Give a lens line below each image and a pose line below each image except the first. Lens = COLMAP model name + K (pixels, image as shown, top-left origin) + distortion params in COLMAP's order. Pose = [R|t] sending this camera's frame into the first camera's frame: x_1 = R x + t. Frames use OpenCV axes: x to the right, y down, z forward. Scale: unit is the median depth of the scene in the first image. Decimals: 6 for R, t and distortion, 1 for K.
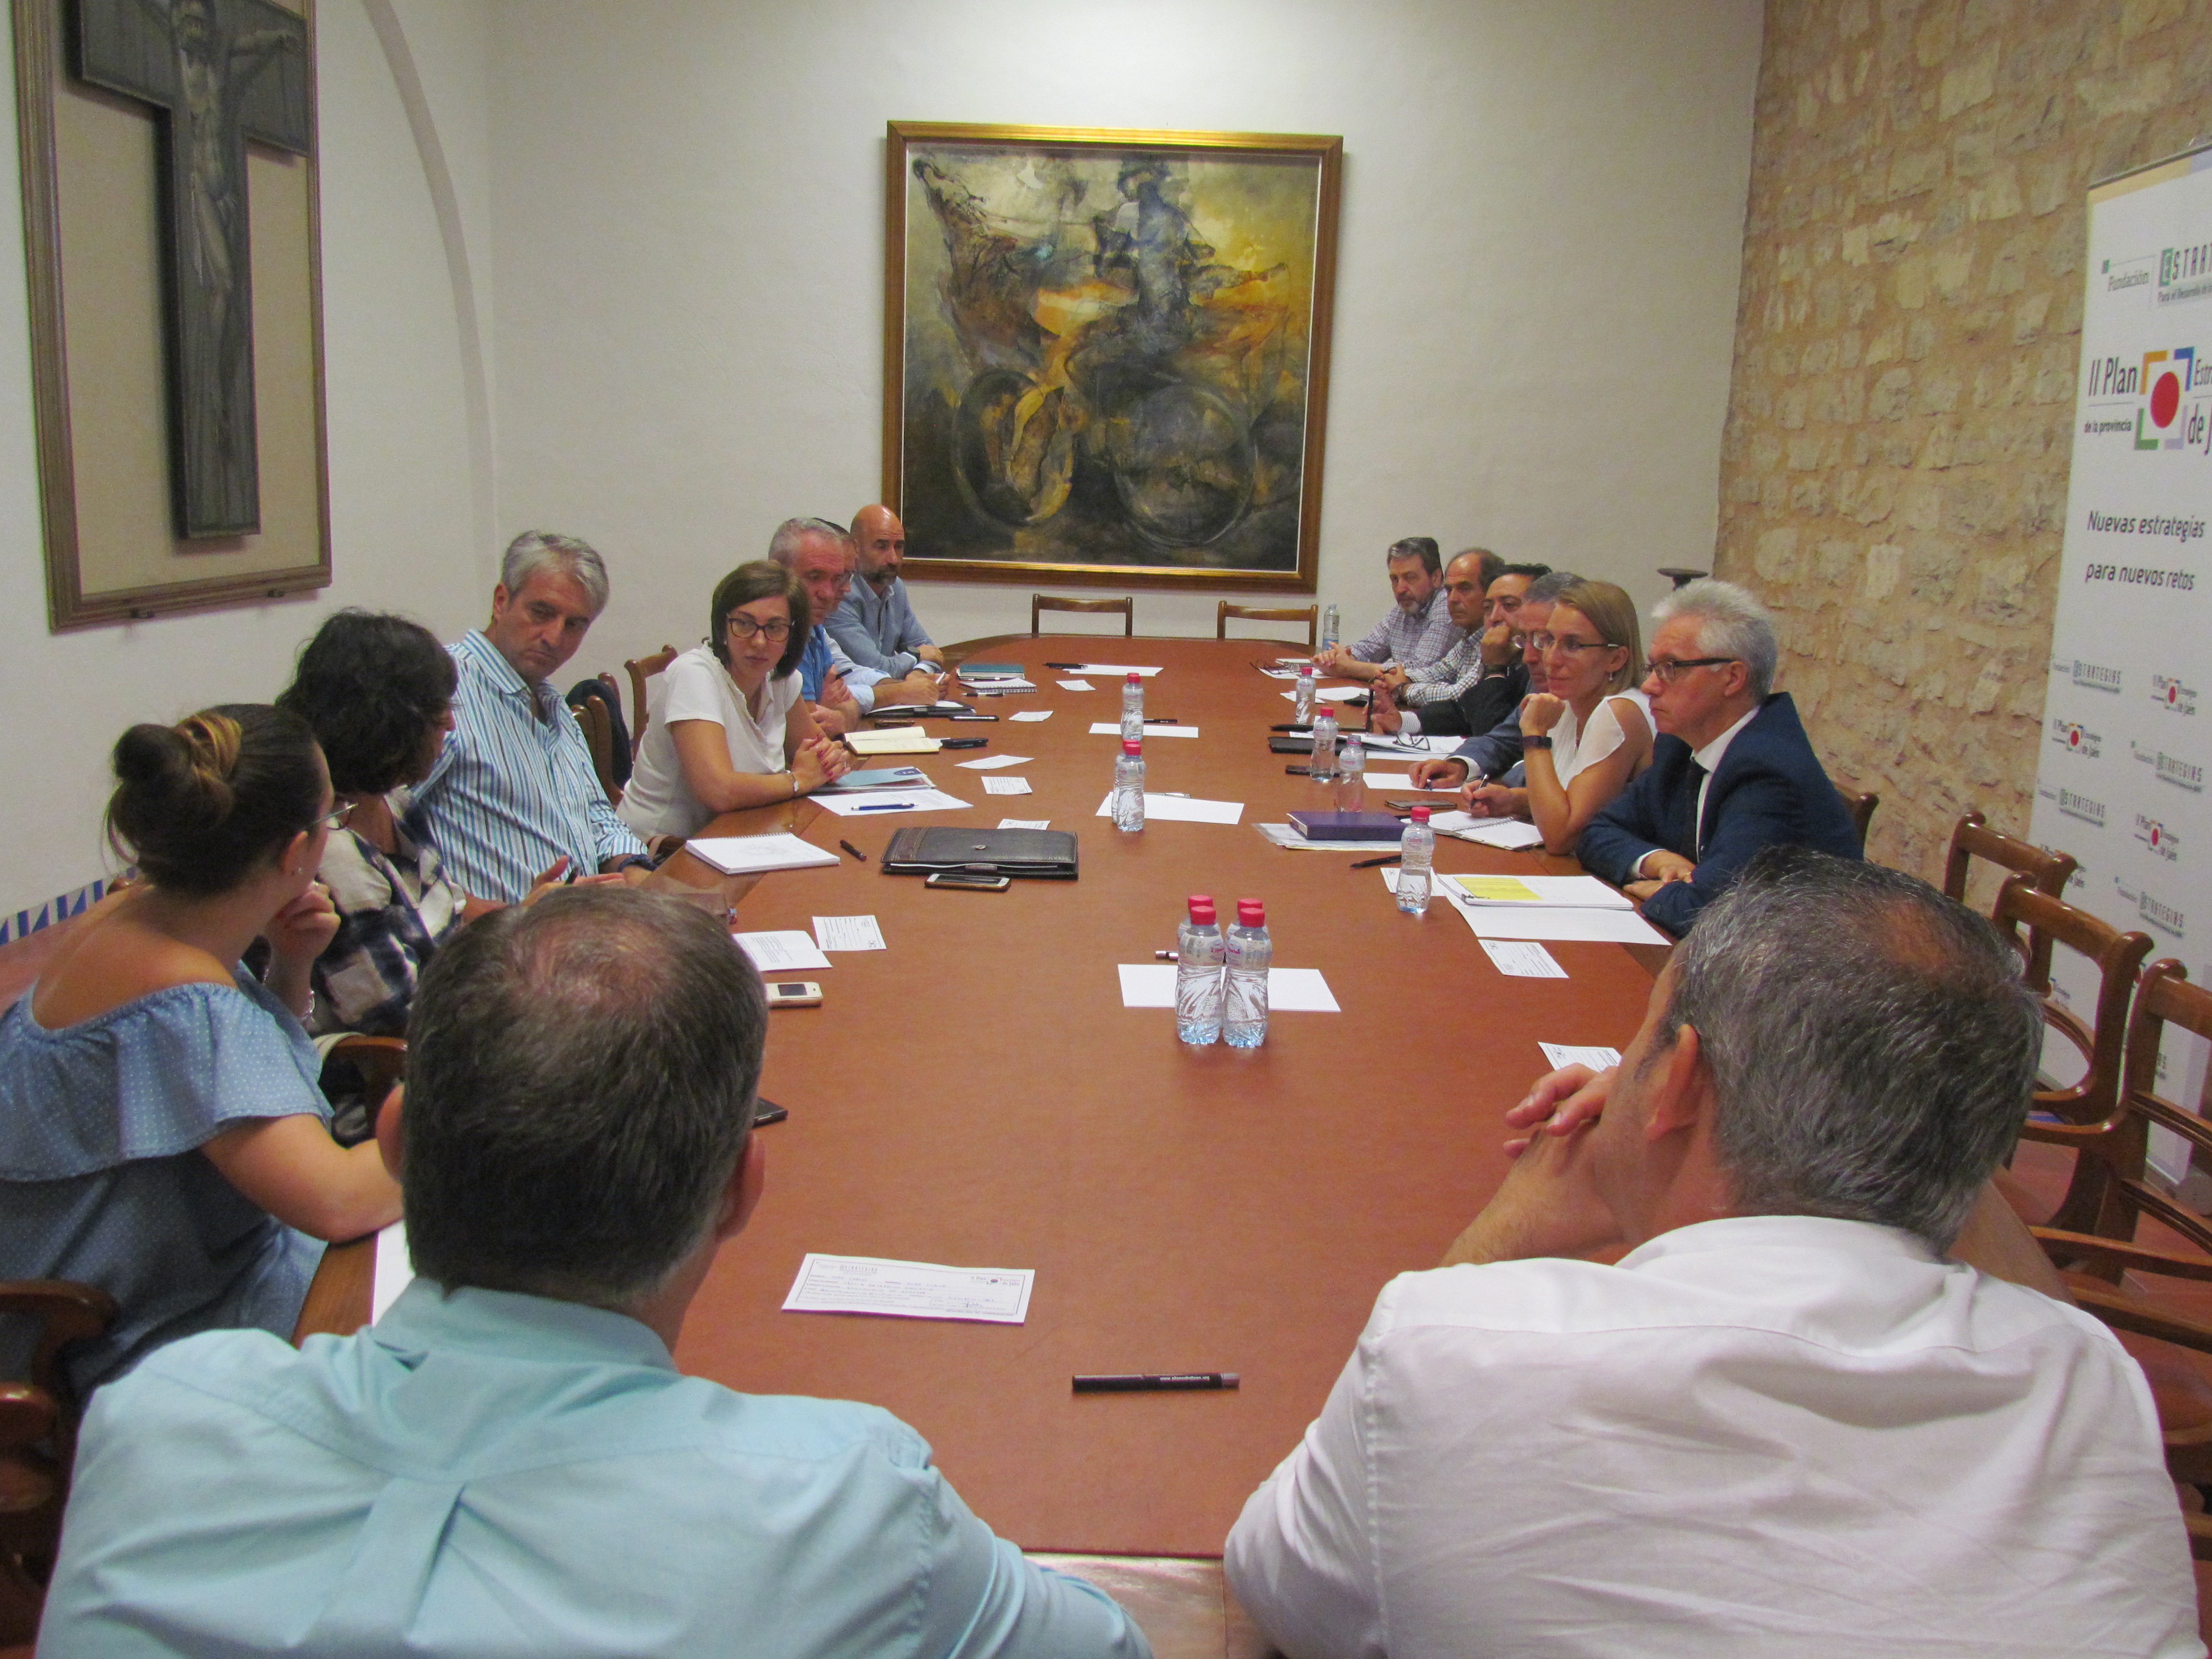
lens RADIAL K [[1796.0, 0, 1106.0], [0, 1796.0, 829.5], [0, 0, 1]] dist [-0.048780, 0.006817]
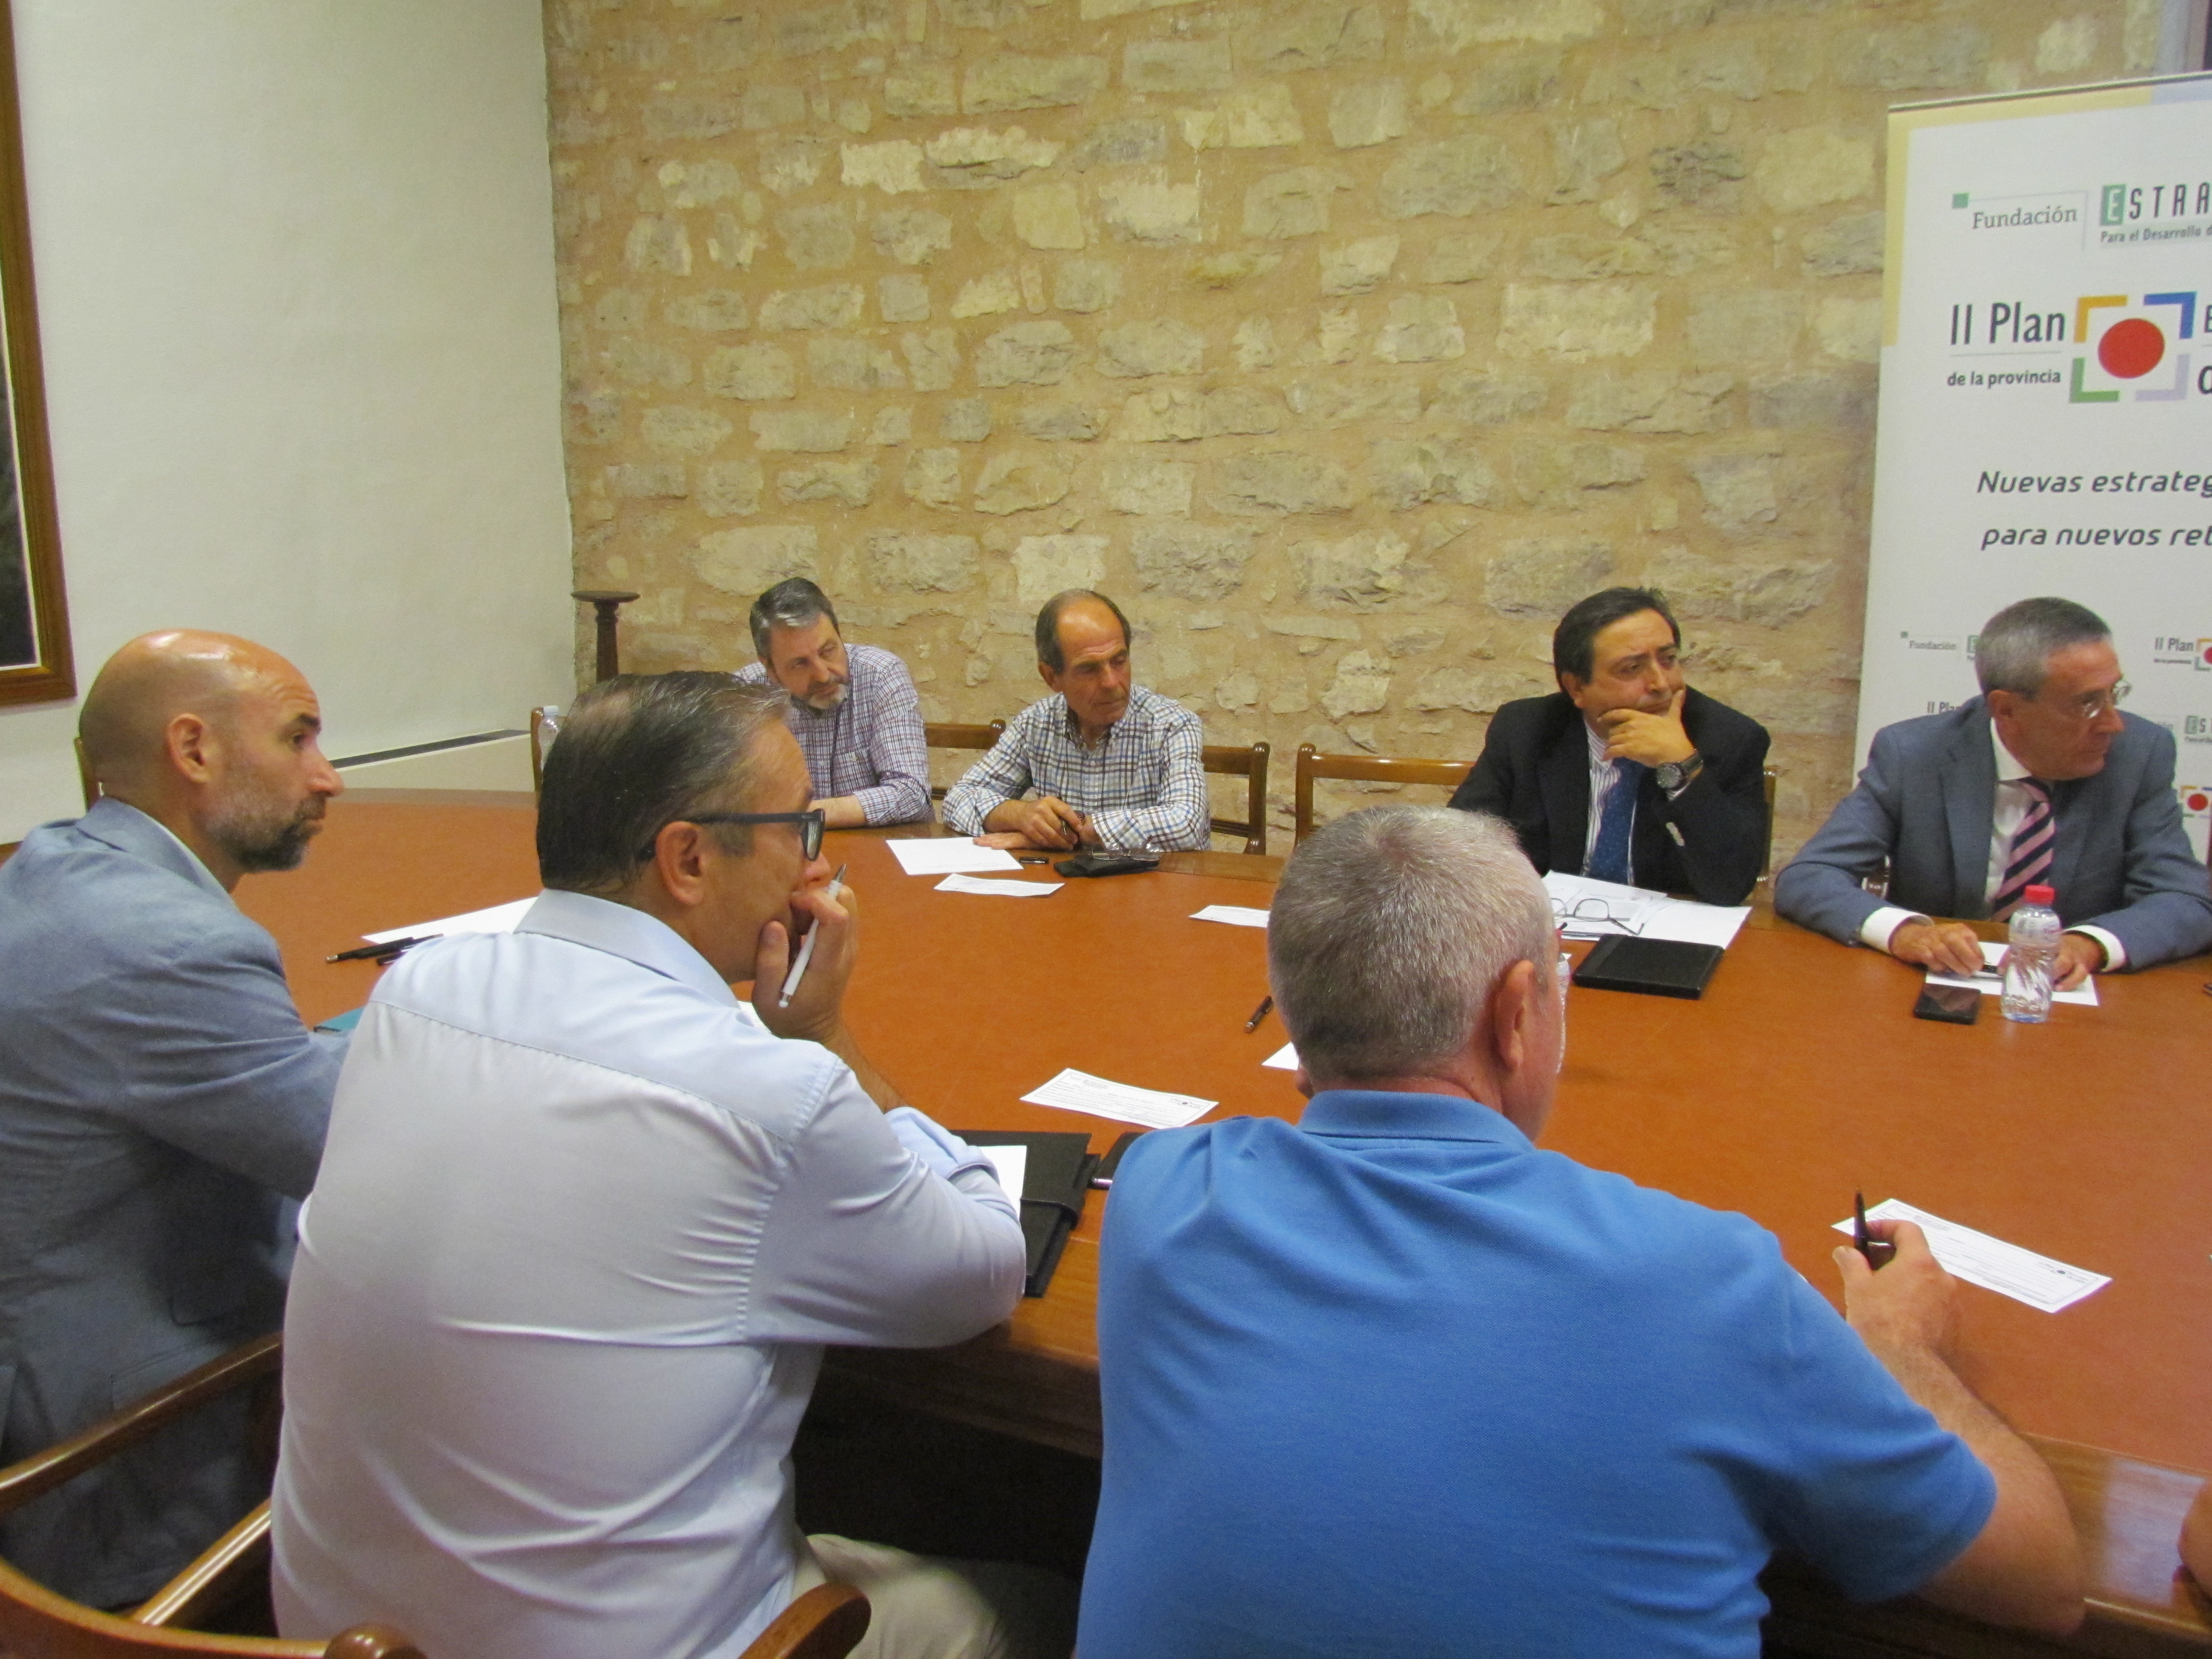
lens RADIAL K [[1714.6, 0, 1098.1], [0, 1714.6, 799.9], [0, 0, 1]] dist [-0.027466, 0.010943]
pose [[0.444337, -0.192165, 0.875007, -0.302731], [0.197803, 0.973662, 0.113384, -0.139150], [-0.873749, 0.122698, 0.470645, 0.682560]]
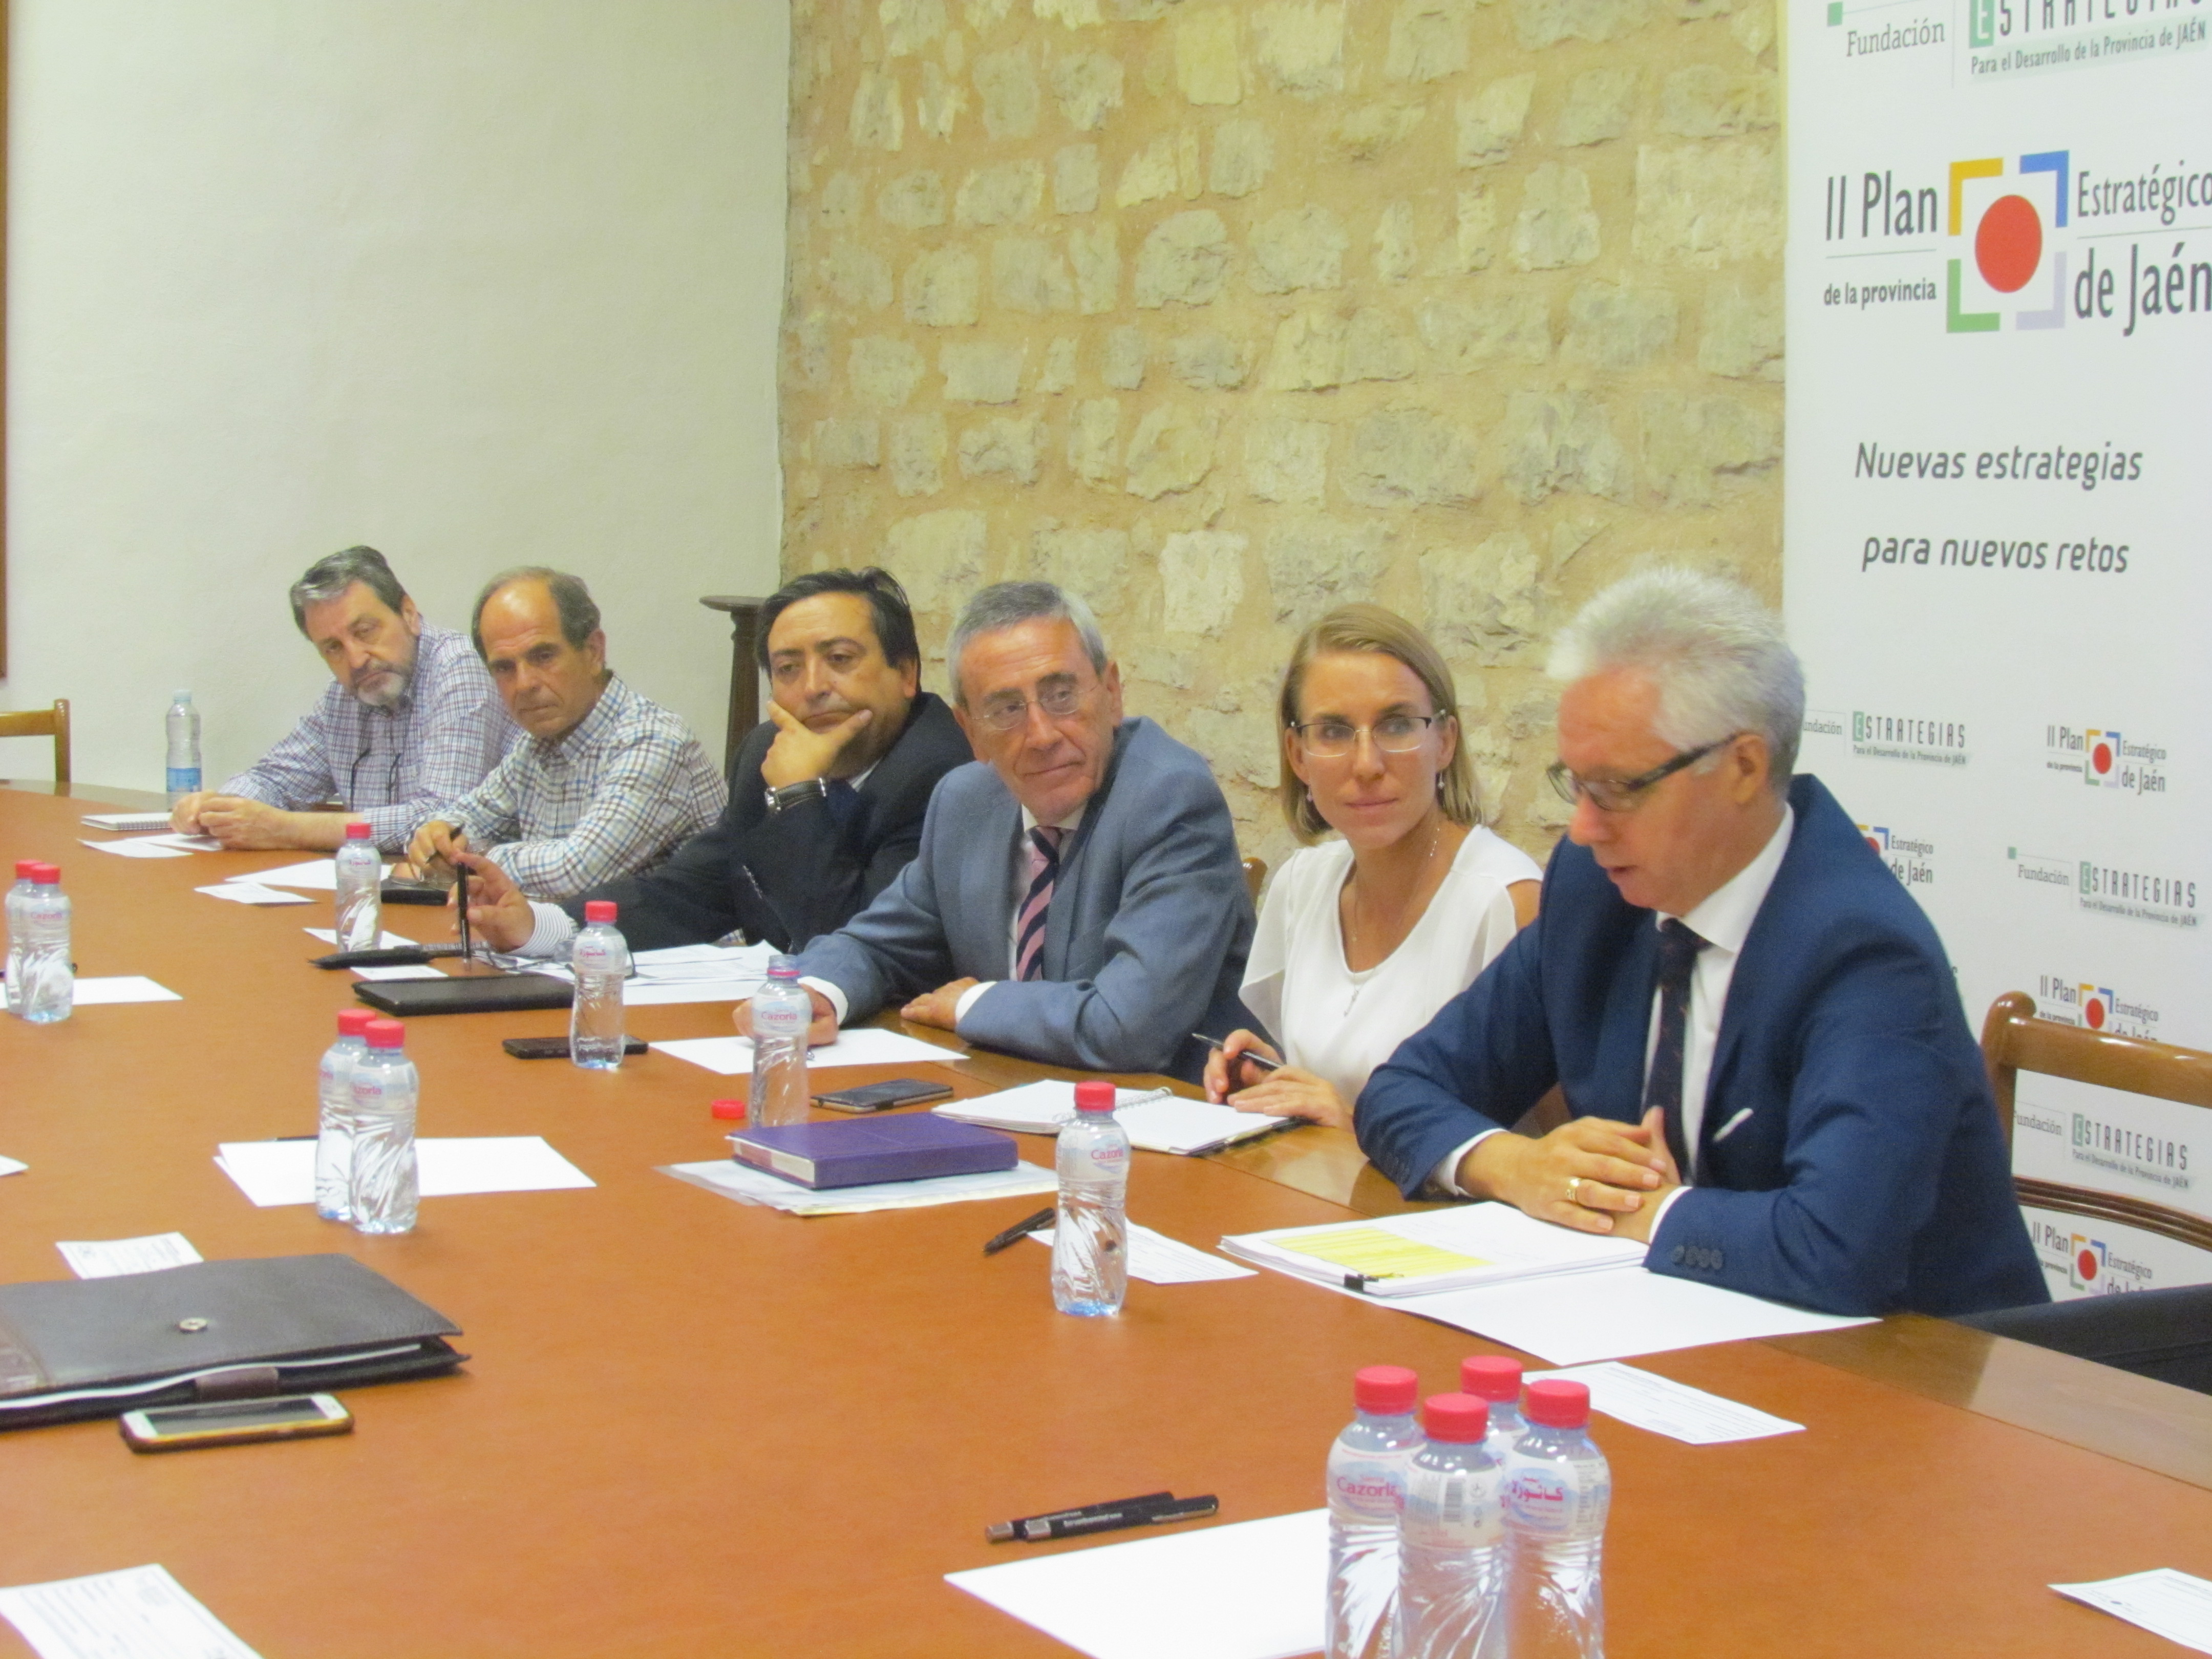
lens RADIAL K [[3455.5, 0, 1106.0], [0, 3455.5, 829.5], [0, 0, 1]] dist [-0.191723, 0.730769]
pose [[0.855888, -0.065181, 0.513036, -0.140576], [0.109126, 0.992451, -0.055962, -0.017009], [-0.505516, 0.103883, 0.856541, 0.141571]]
